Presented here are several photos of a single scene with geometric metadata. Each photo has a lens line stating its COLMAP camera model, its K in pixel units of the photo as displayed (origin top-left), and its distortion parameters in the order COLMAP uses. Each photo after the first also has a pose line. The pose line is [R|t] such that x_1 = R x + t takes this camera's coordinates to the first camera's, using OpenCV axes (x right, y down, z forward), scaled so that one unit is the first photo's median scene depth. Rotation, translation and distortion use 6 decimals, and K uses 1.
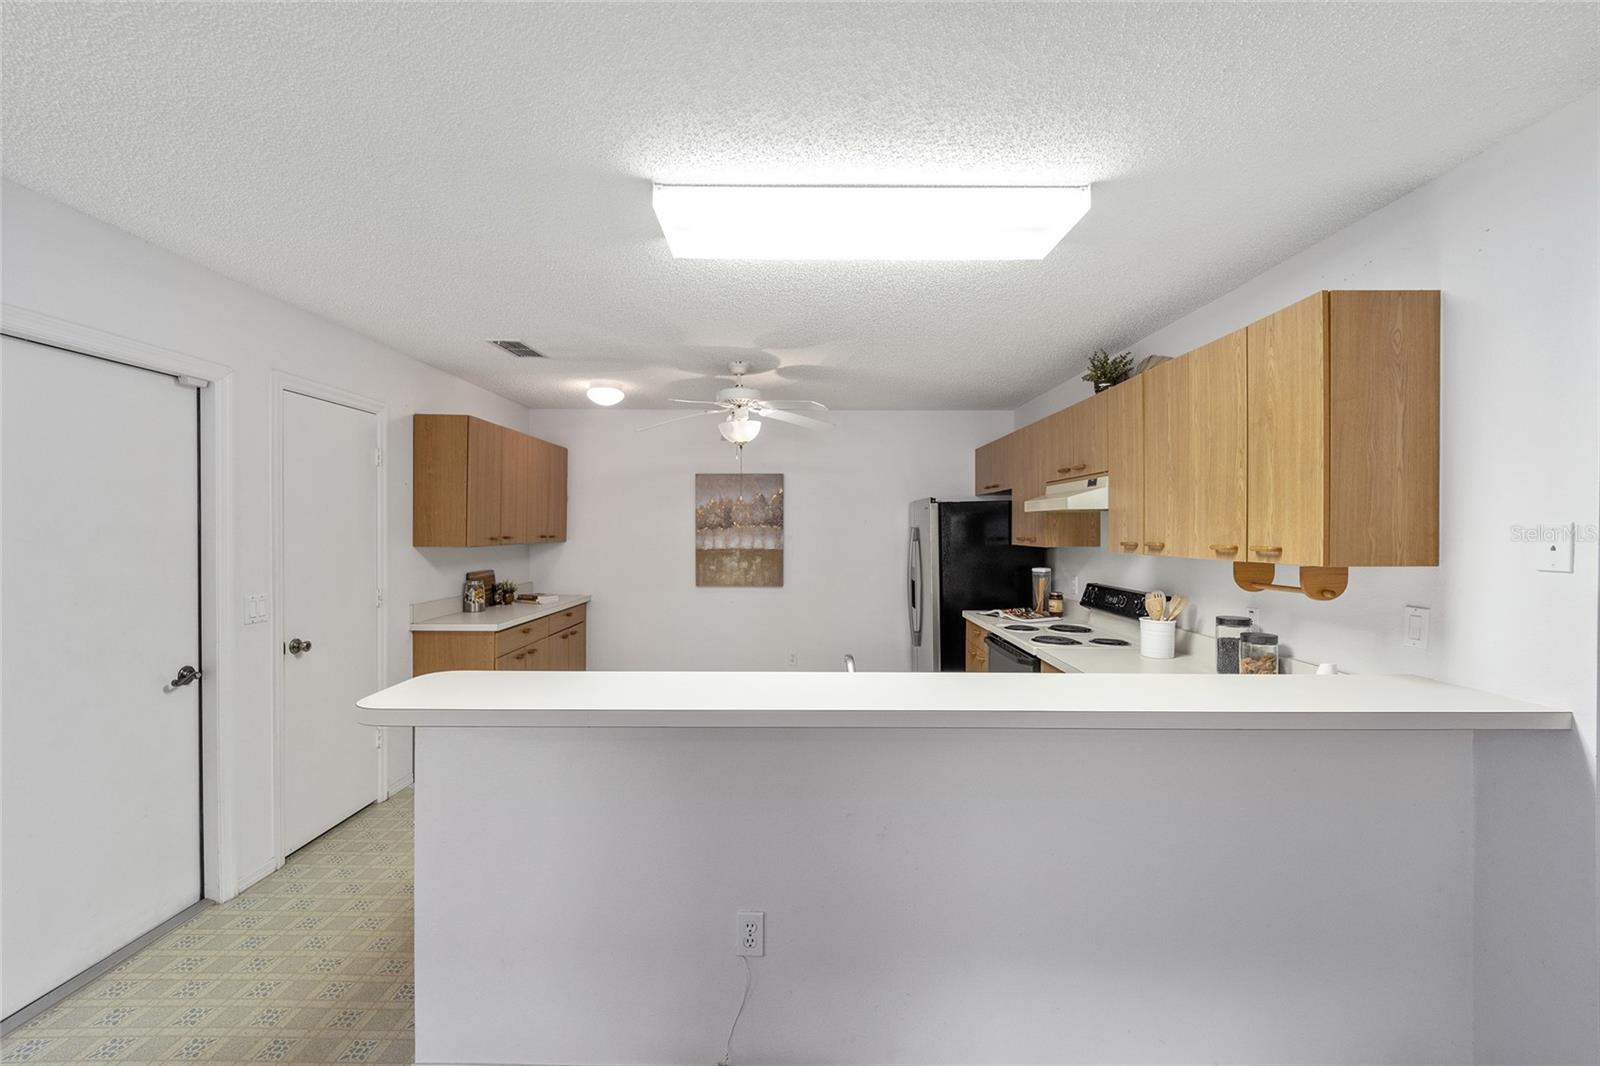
lens RADIAL K [[637.8, 0, 797.1], [0, 637.8, 539.0], [0, 0, 1]] dist [0.000318, -0.000019]
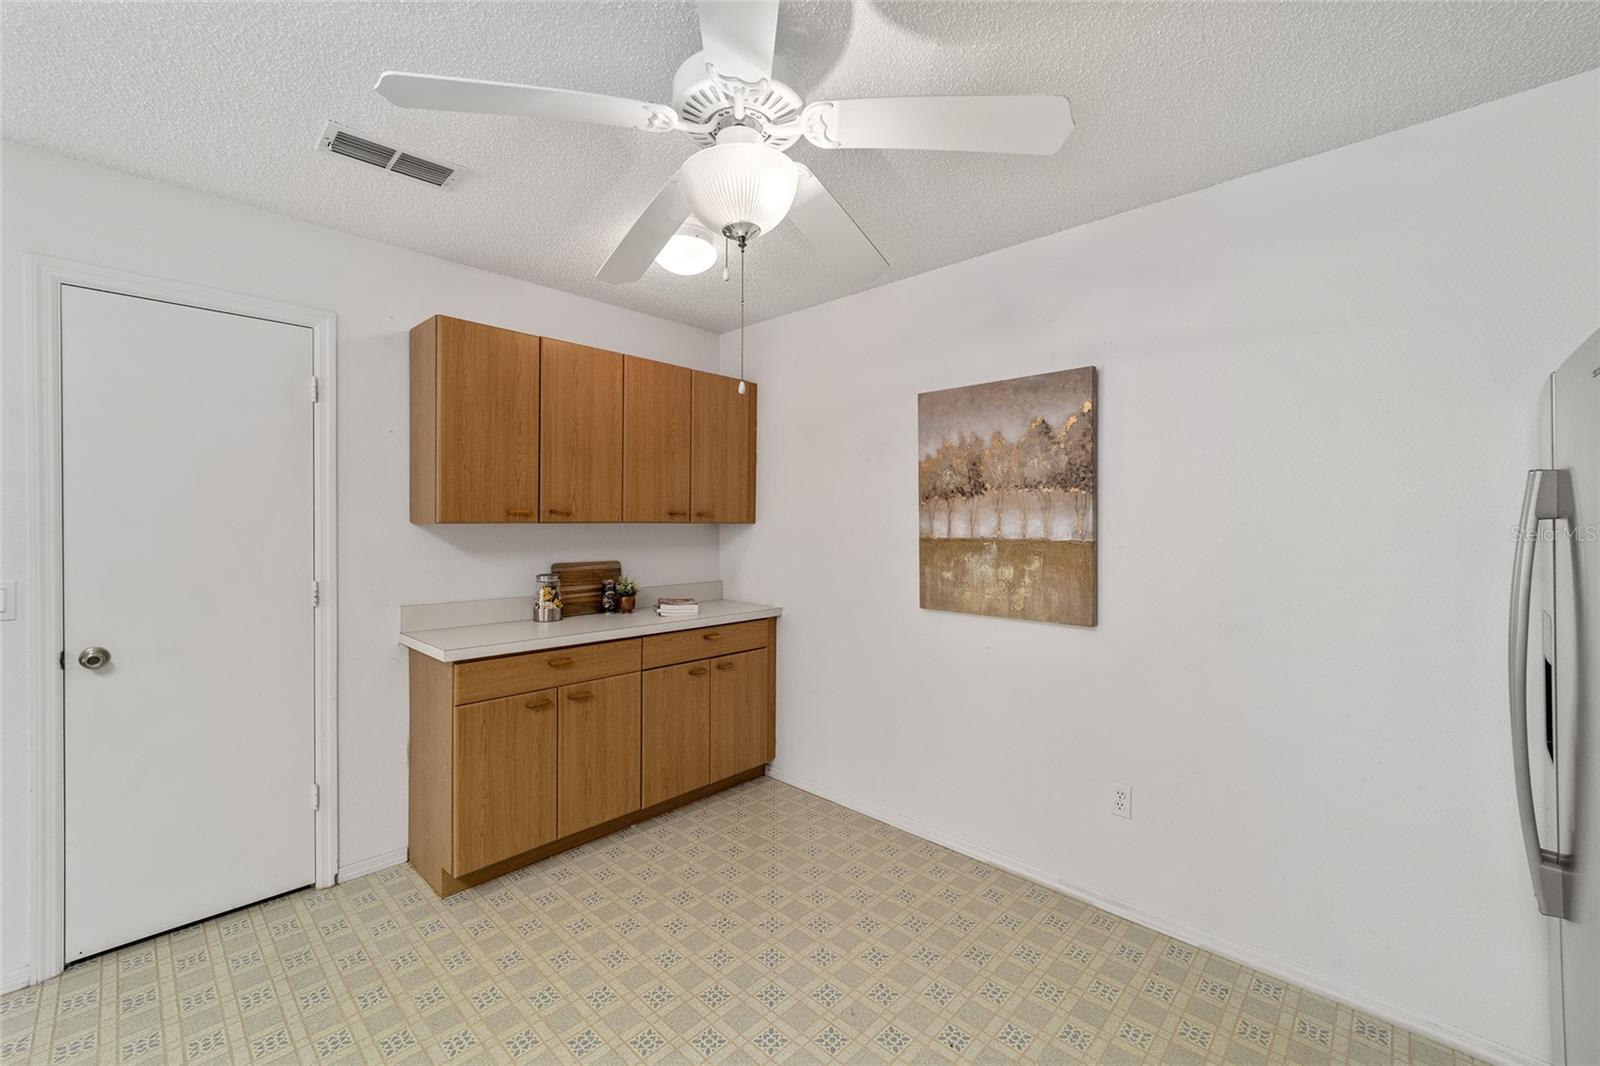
lens RADIAL K [[640.4, 0, 800.0], [0, 640.4, 533.0], [0, 0, 1]] dist [-0.001291, -0.000219]
pose [[0.733206, 0.011514, -0.679909, 0.144240], [-0.012136, 0.999919, 0.003845, 0.012397], [0.679898, 0.005432, 0.733287, 0.619034]]
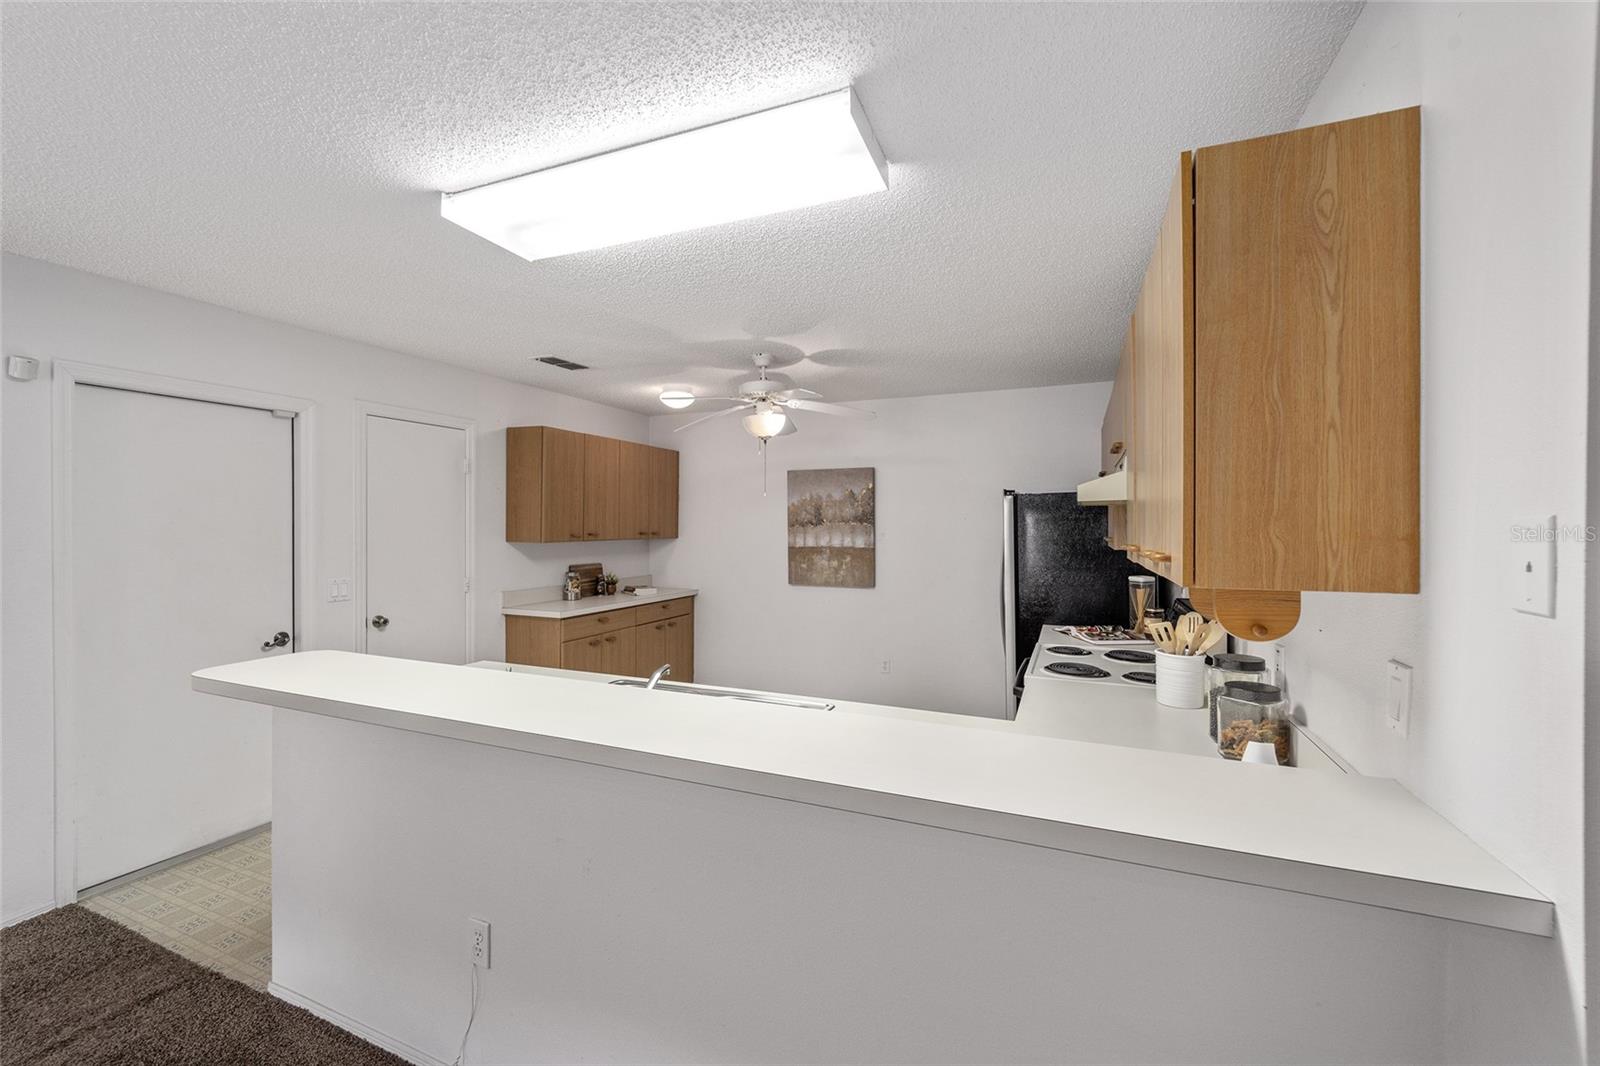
lens RADIAL K [[640.4, 0, 800.0], [0, 640.4, 533.0], [0, 0, 1]] dist [-0.001291, -0.000219]
pose [[0.923776, 0.003831, -0.382915, 0.270133], [-0.005558, 0.999979, -0.003402, -0.002396], [0.382894, 0.005271, 0.923777, 0.100919]]
